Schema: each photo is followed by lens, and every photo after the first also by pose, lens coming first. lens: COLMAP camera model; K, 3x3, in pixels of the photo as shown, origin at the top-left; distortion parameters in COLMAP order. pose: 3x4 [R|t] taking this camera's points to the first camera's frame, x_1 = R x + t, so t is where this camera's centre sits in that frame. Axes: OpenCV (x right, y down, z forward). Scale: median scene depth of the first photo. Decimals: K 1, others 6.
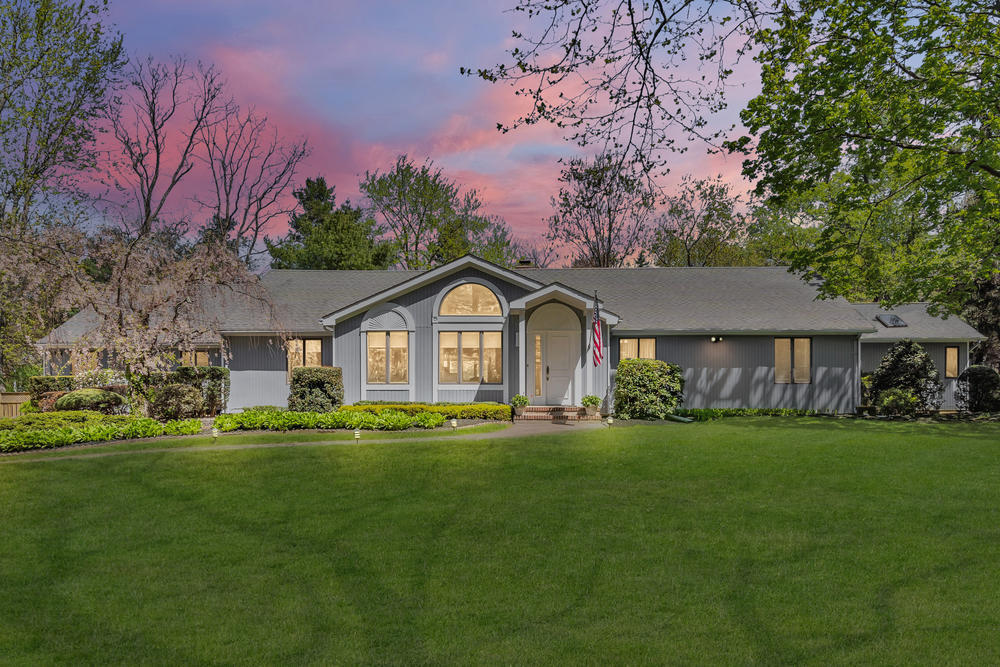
lens RADIAL K [[622.4, 0, 521.3], [0, 622.4, 397.0], [0, 0, 1]] dist [-0.017924, 0.000298]
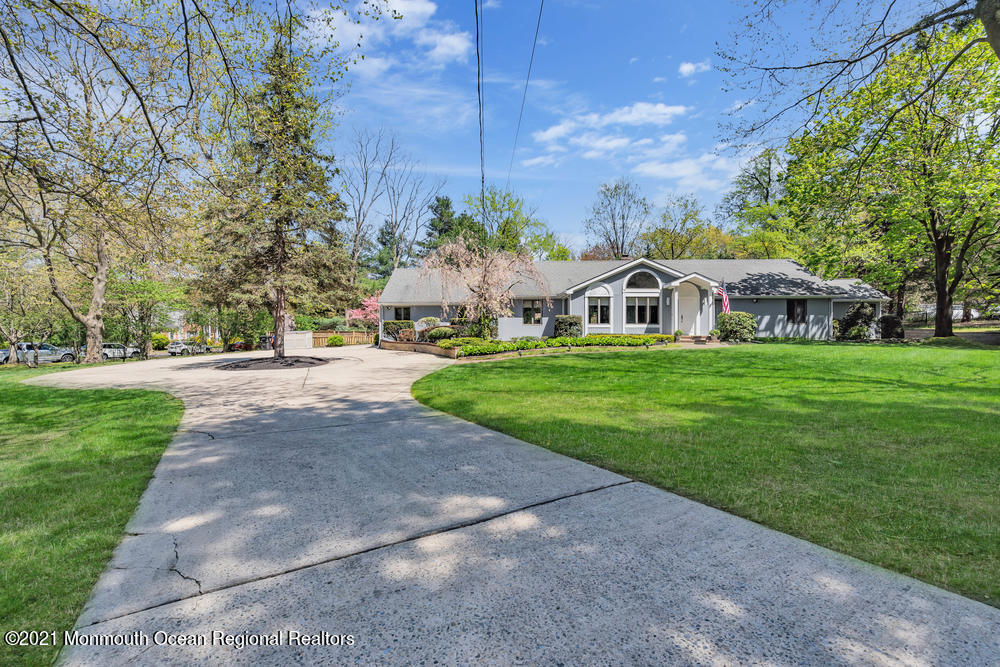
lens RADIAL K [[451.0, 0, 498.7], [0, 451.0, 332.0], [0, 0, 1]] dist [0.001500, 0.000465]
pose [[0.999805, -0.001604, 0.019706, -0.561564], [0.001818, 0.999939, -0.010882, 0.018025], [-0.019687, 0.010916, 0.999747, -0.394816]]
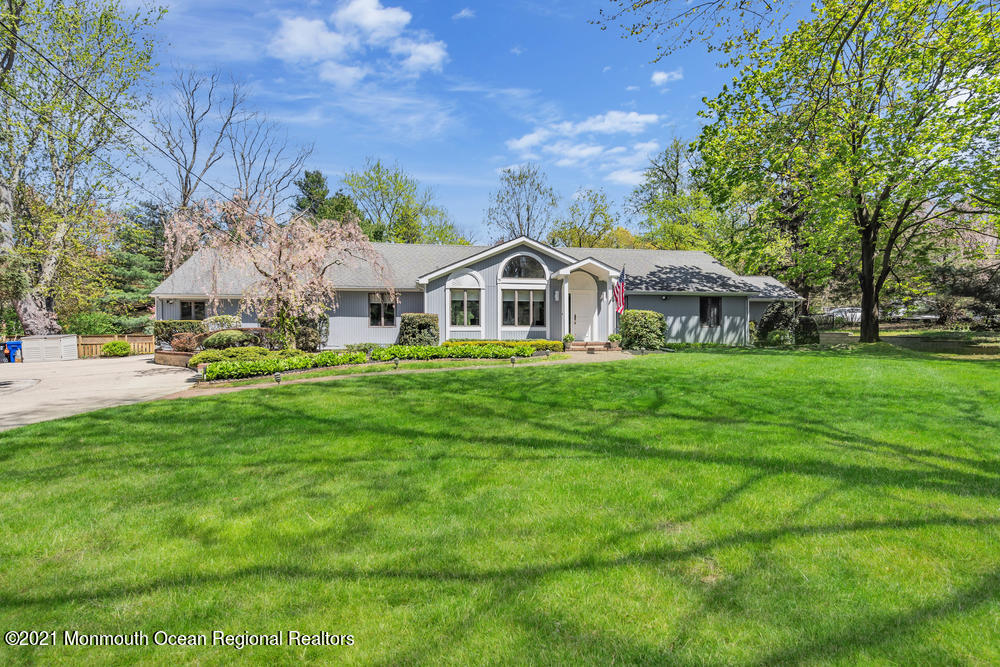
lens RADIAL K [[451.0, 0, 498.1], [0, 451.0, 331.5], [0, 0, 1]] dist [0.001500, 0.000465]
pose [[0.983036, 0.000122, 0.183414, -0.332959], [0.003106, 0.999845, -0.017311, 0.007976], [-0.183387, 0.017587, 0.982883, -0.004499]]
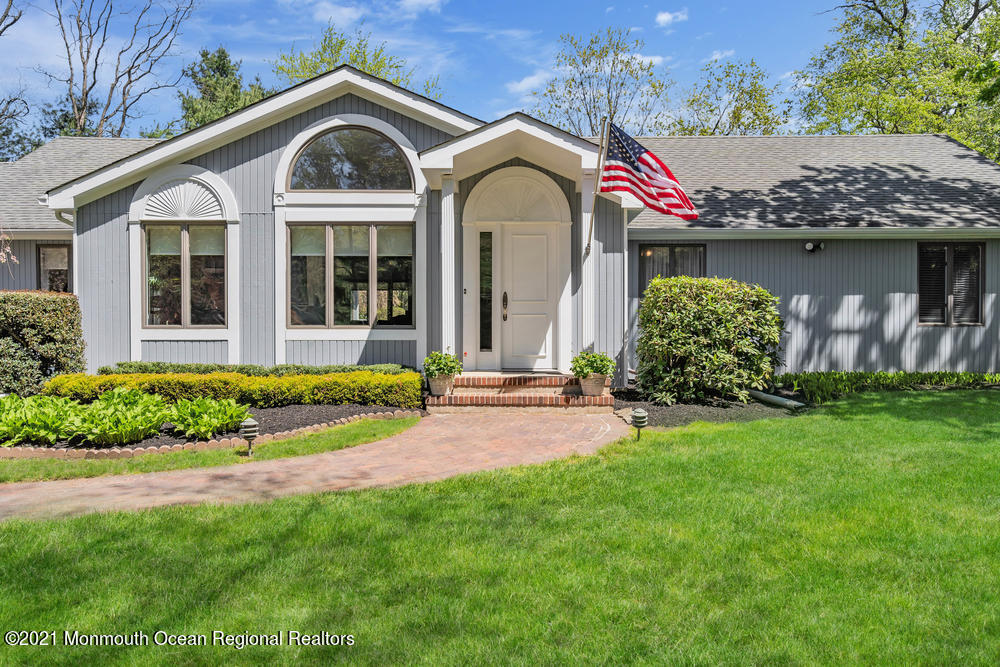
lens RADIAL K [[687.9, 0, 520.9], [0, 687.9, 343.6], [0, 0, 1]] dist [0.005624, -0.006087]
pose [[0.999769, -0.001416, 0.021434, 0.043956], [0.001291, 0.999982, 0.005856, -0.011673], [-0.021441, -0.005827, 0.999753, 0.450113]]
